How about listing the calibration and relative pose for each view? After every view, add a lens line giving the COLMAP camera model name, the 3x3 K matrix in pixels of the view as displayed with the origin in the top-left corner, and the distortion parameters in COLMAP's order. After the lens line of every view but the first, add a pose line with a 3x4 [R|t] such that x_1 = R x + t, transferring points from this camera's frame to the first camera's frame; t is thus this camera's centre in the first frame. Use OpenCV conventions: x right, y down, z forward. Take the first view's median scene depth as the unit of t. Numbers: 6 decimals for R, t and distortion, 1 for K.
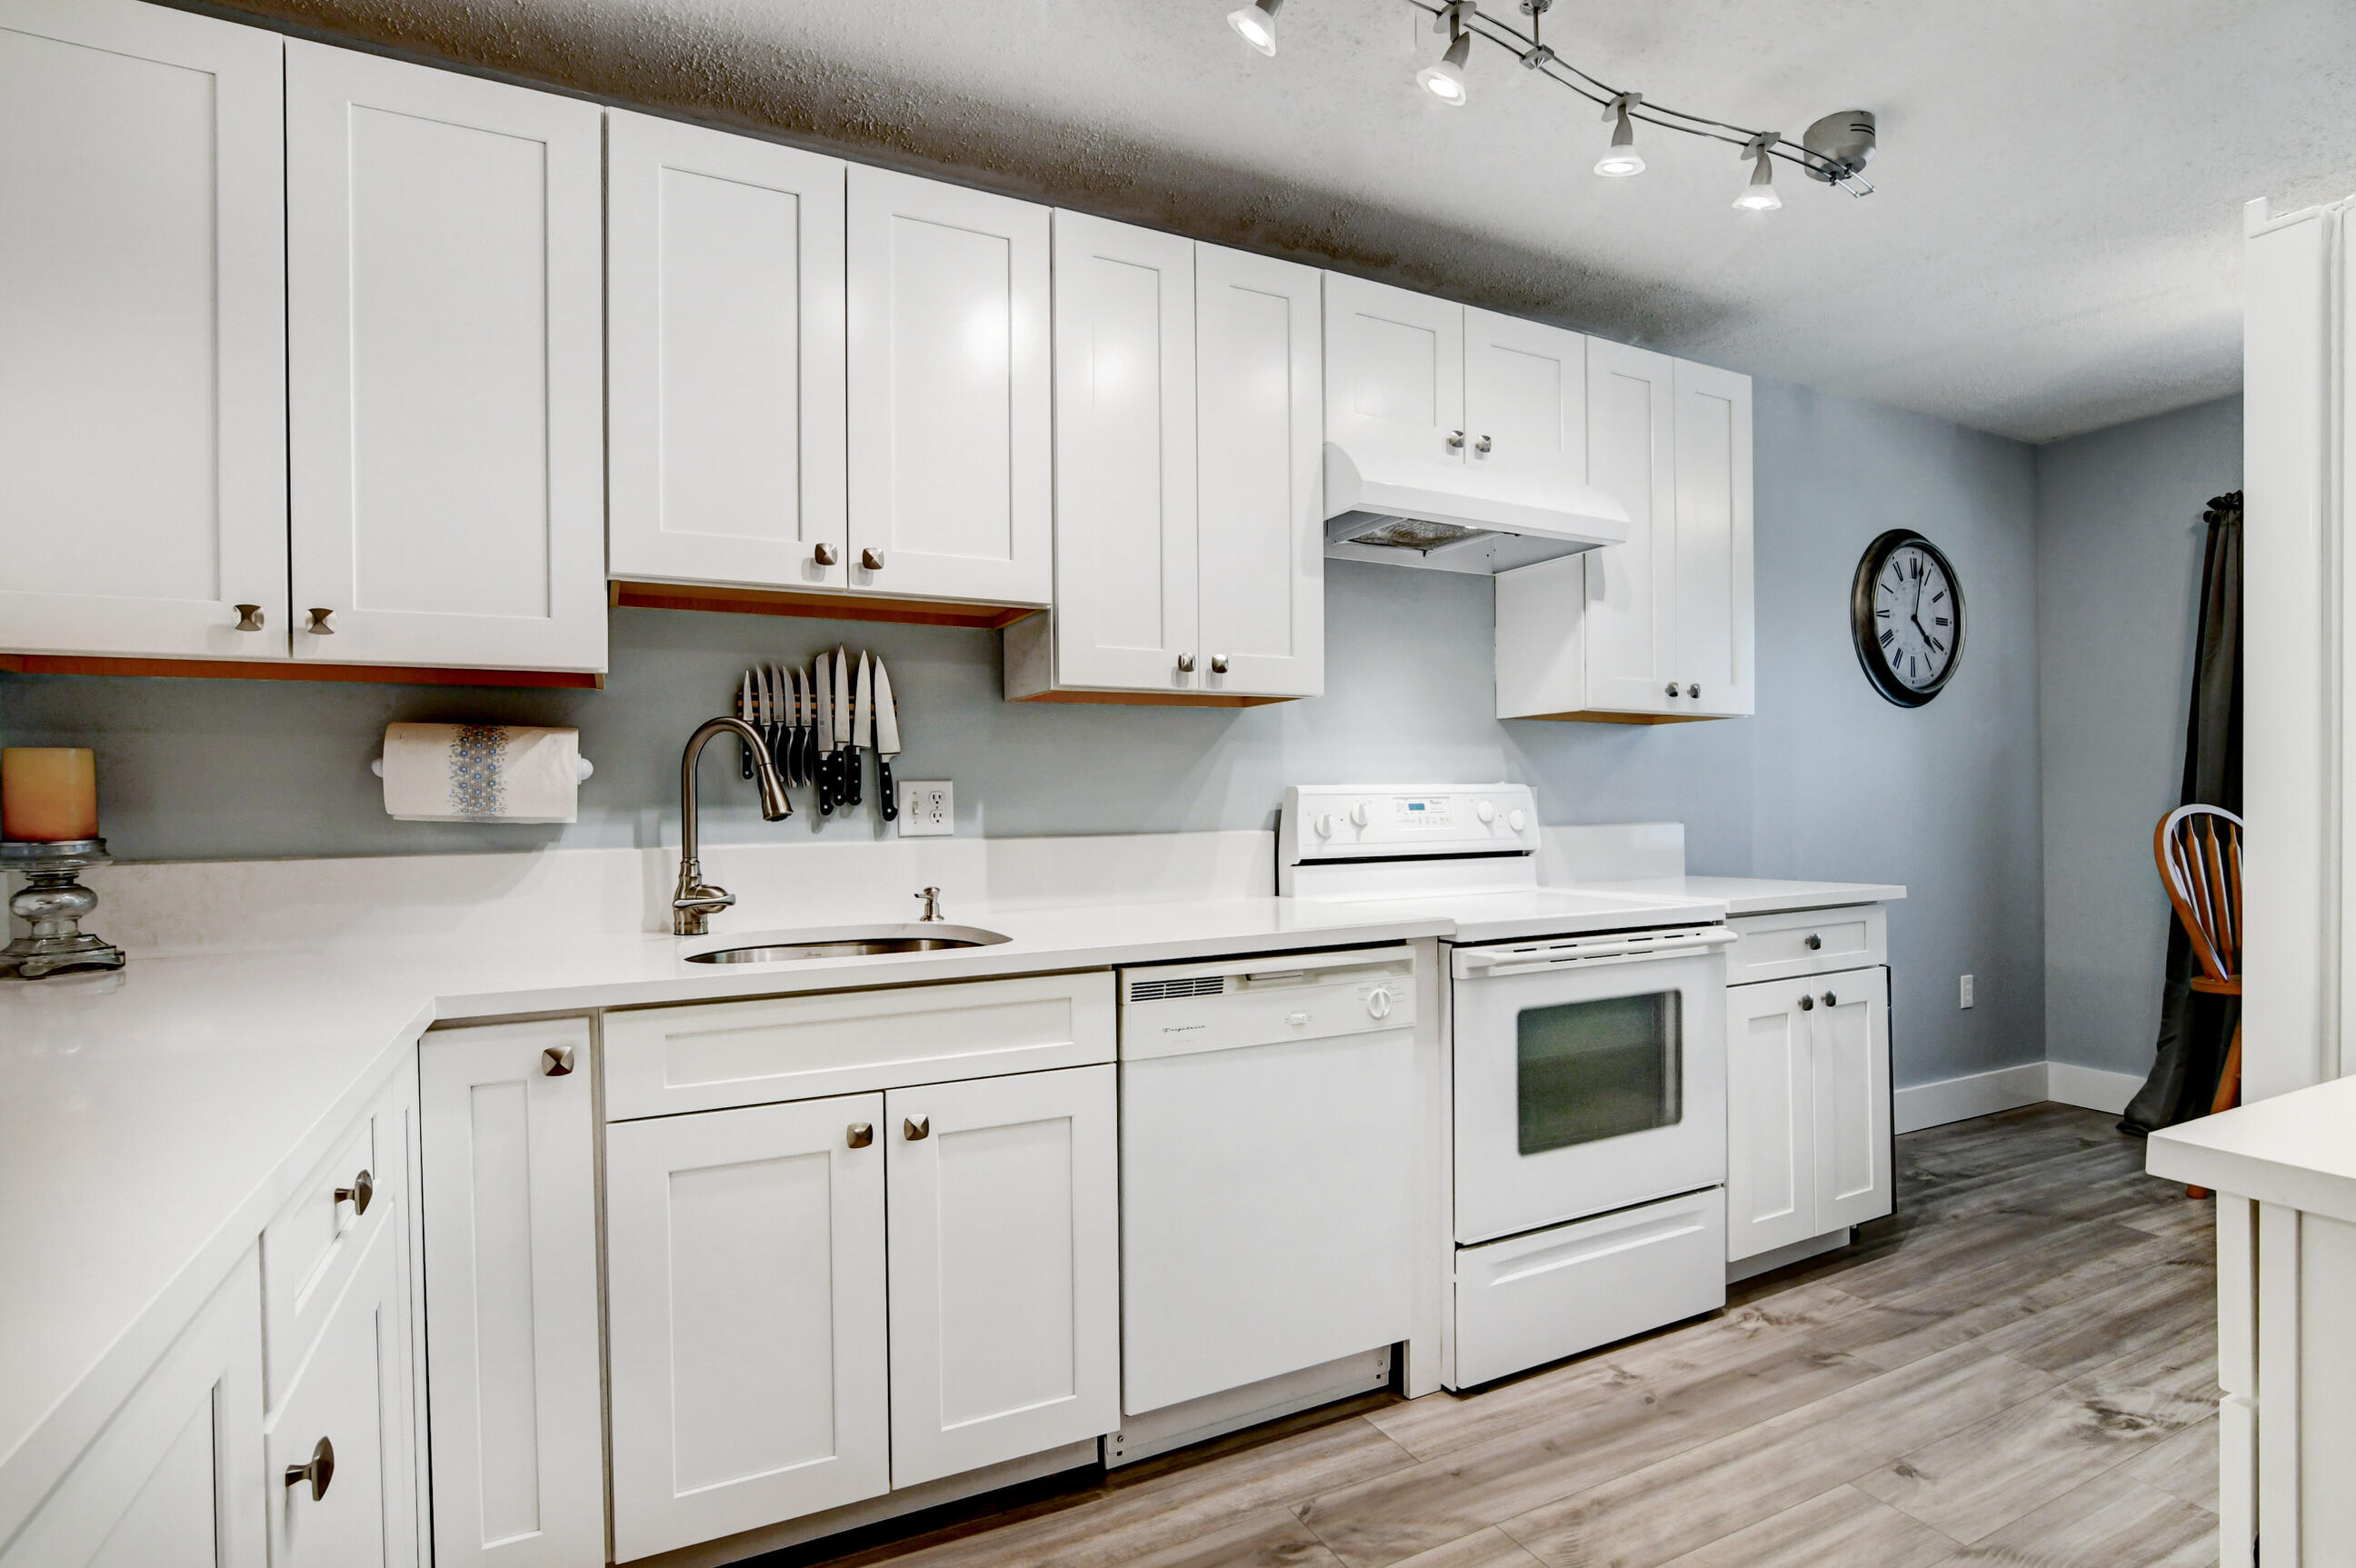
lens RADIAL K [[1159.2, 0, 1184.5], [0, 1159.2, 799.7], [0, 0, 1]] dist [-0.018943, 0.001783]
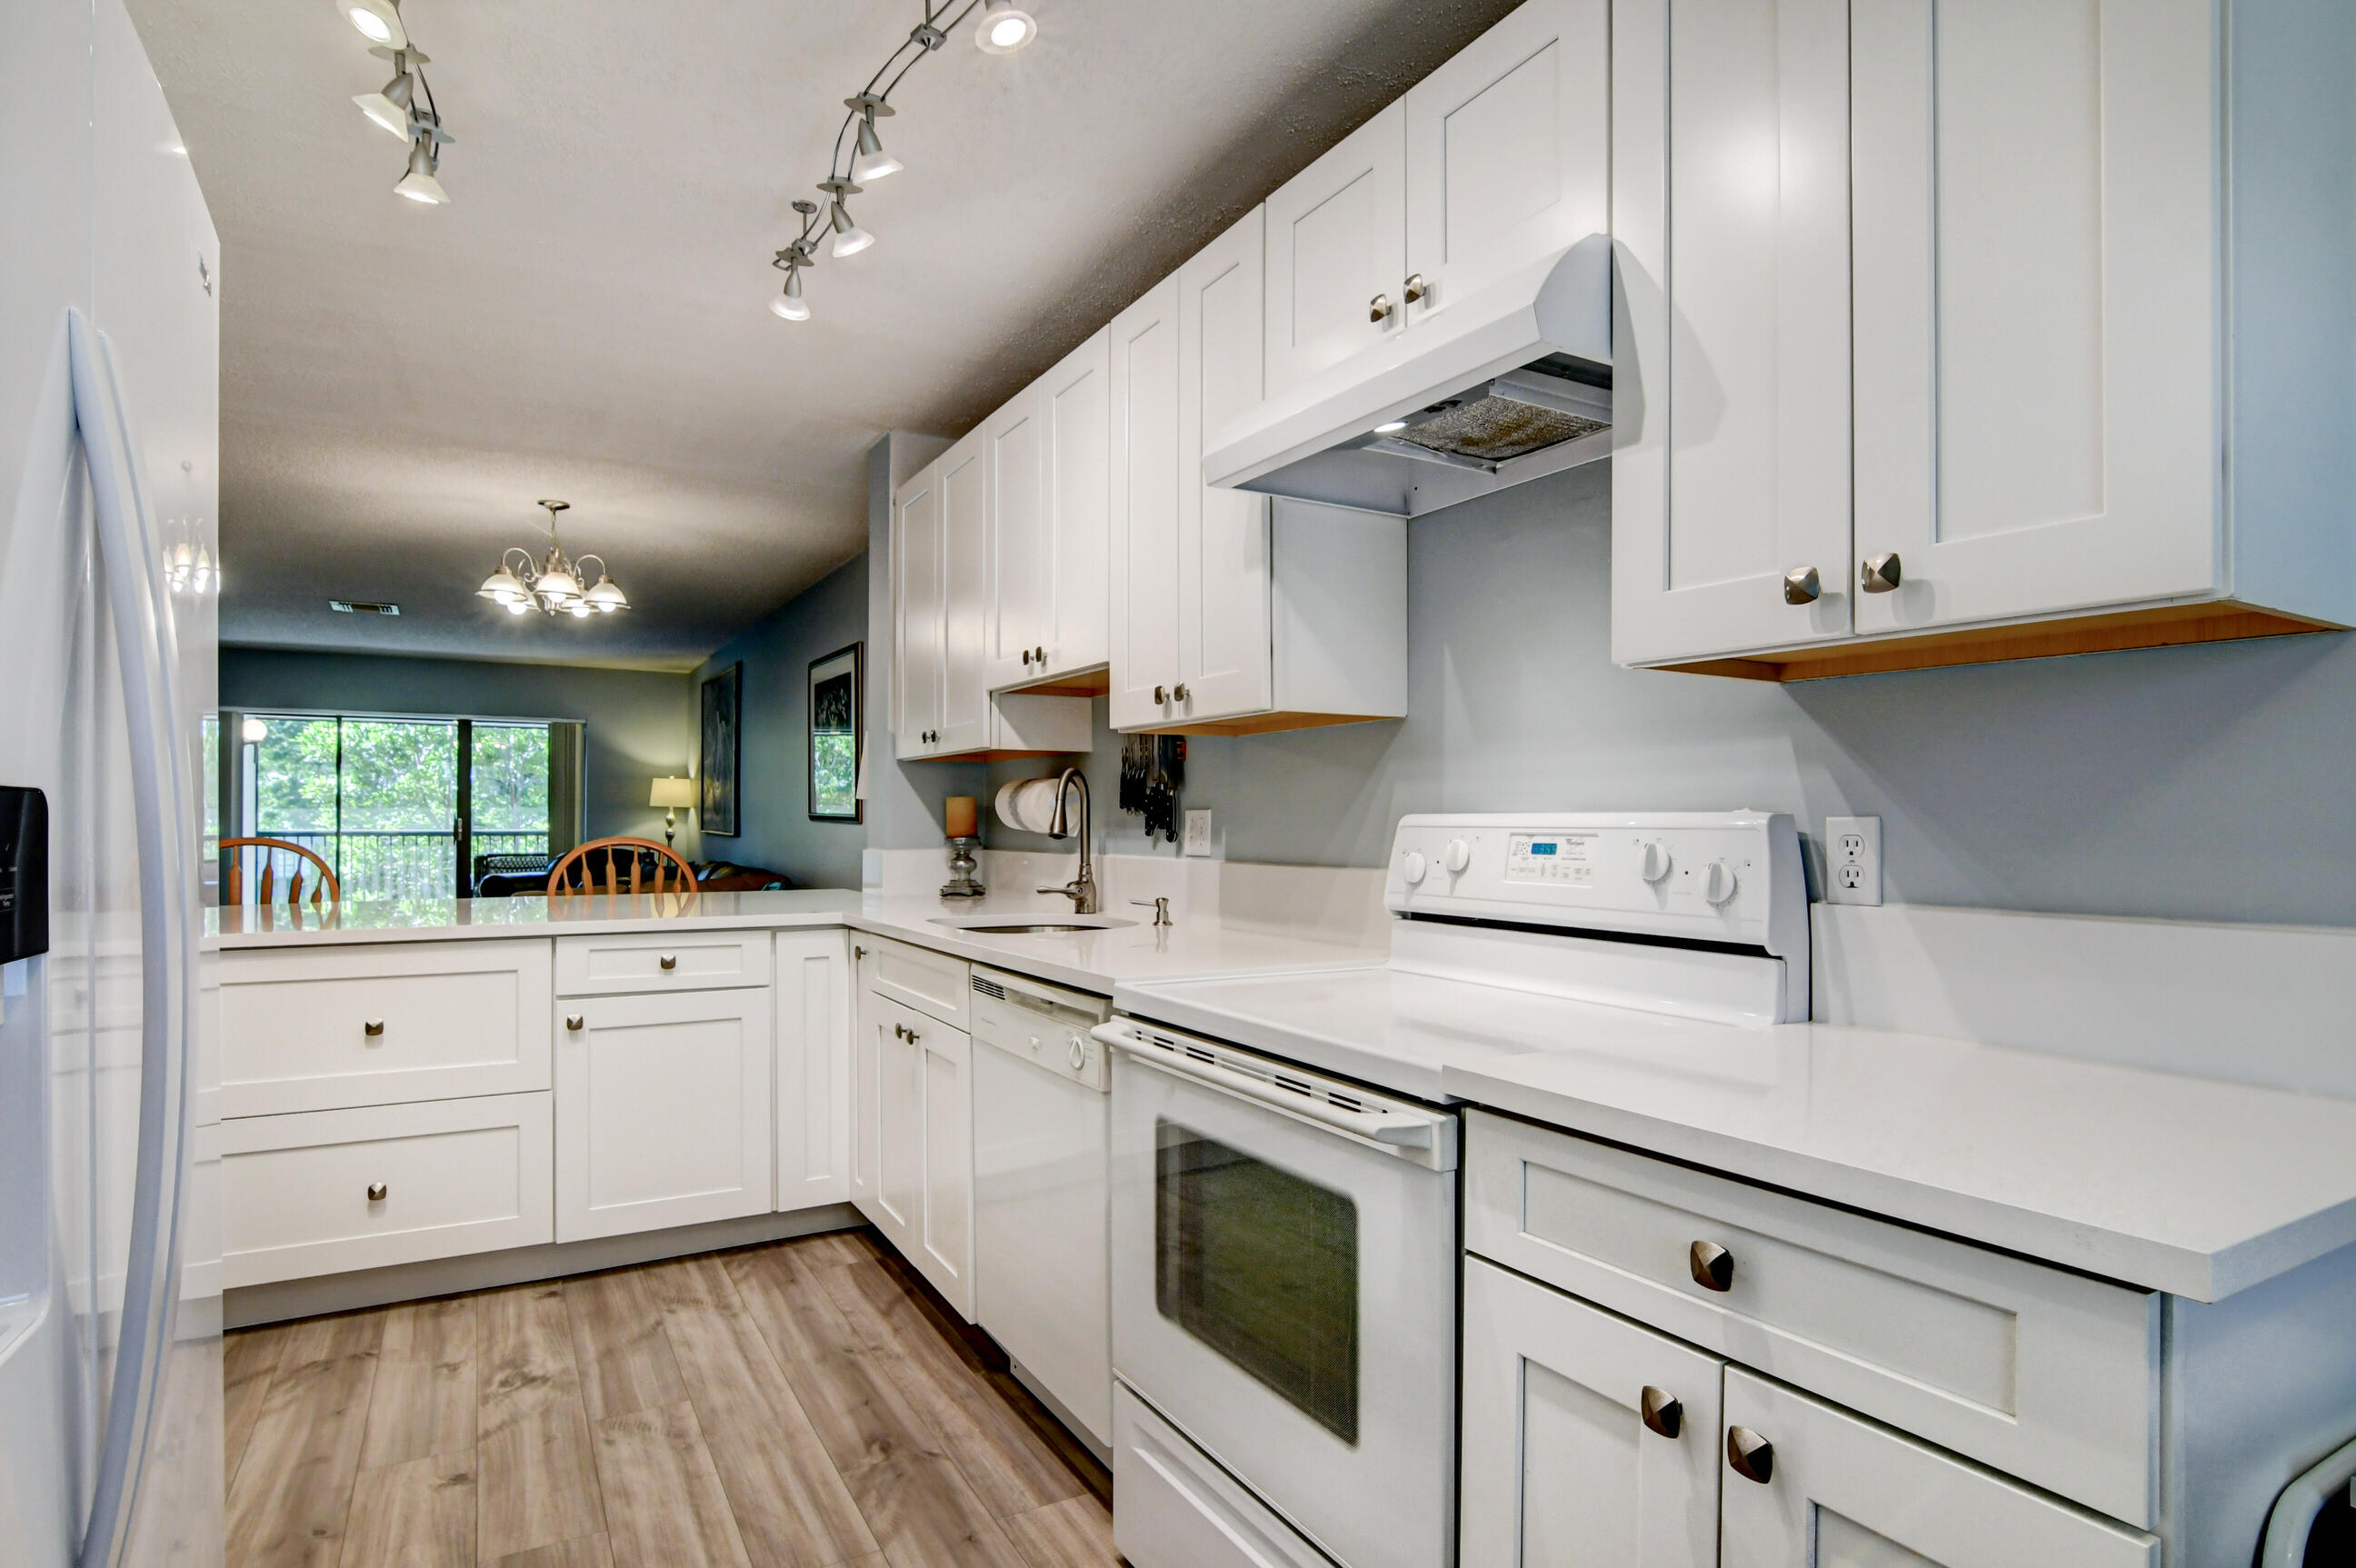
lens RADIAL K [[1239.7, 0, 1179.4], [0, 1239.7, 797.8], [0, 0, 1]] dist [-0.016396, -0.001634]
pose [[0.040221, -0.003700, -0.999184, 1.099131], [0.001831, 0.999992, -0.003629, -0.024835], [0.999189, -0.001683, 0.040228, 0.979781]]
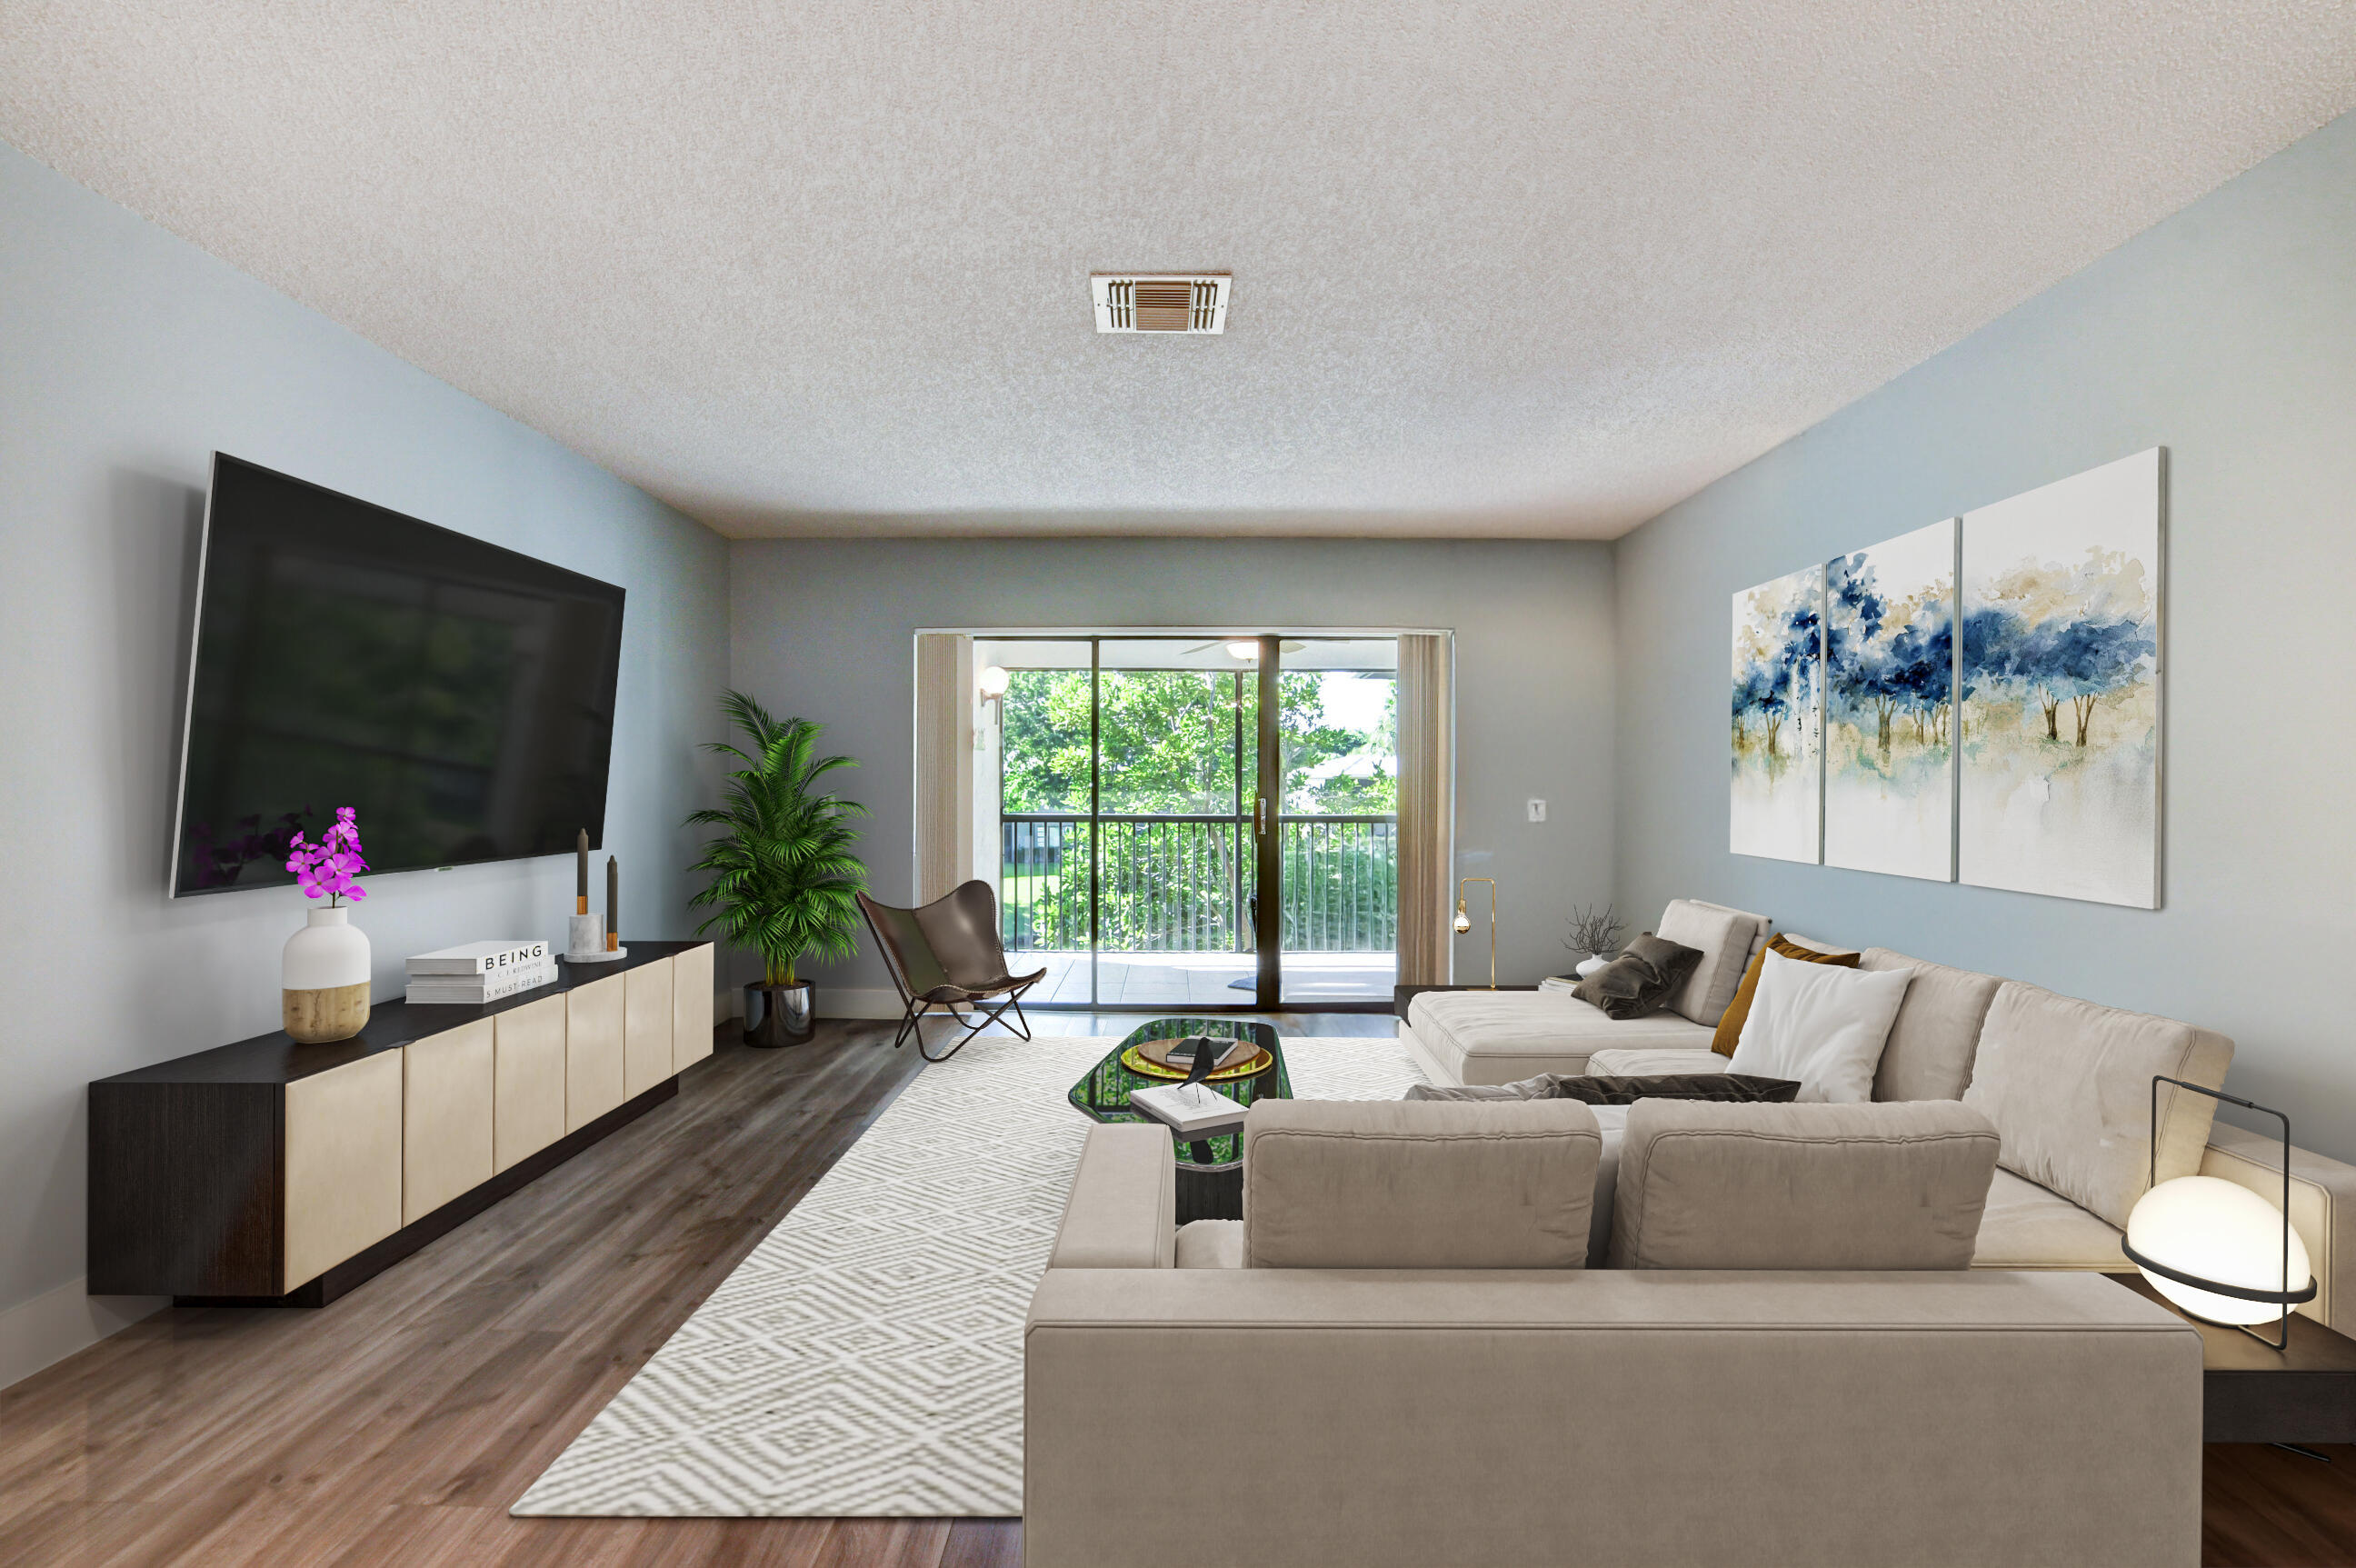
lens RADIAL K [[1159.2, 0, 1177.5], [0, 1159.2, 797.2], [0, 0, 1]] dist [-0.018943, 0.001783]
pose [[-0.459115, 0.010774, -0.888311, -1.042156], [0.012206, 0.999909, 0.005819, 0.014370], [0.888293, -0.008171, -0.459205, -0.394623]]
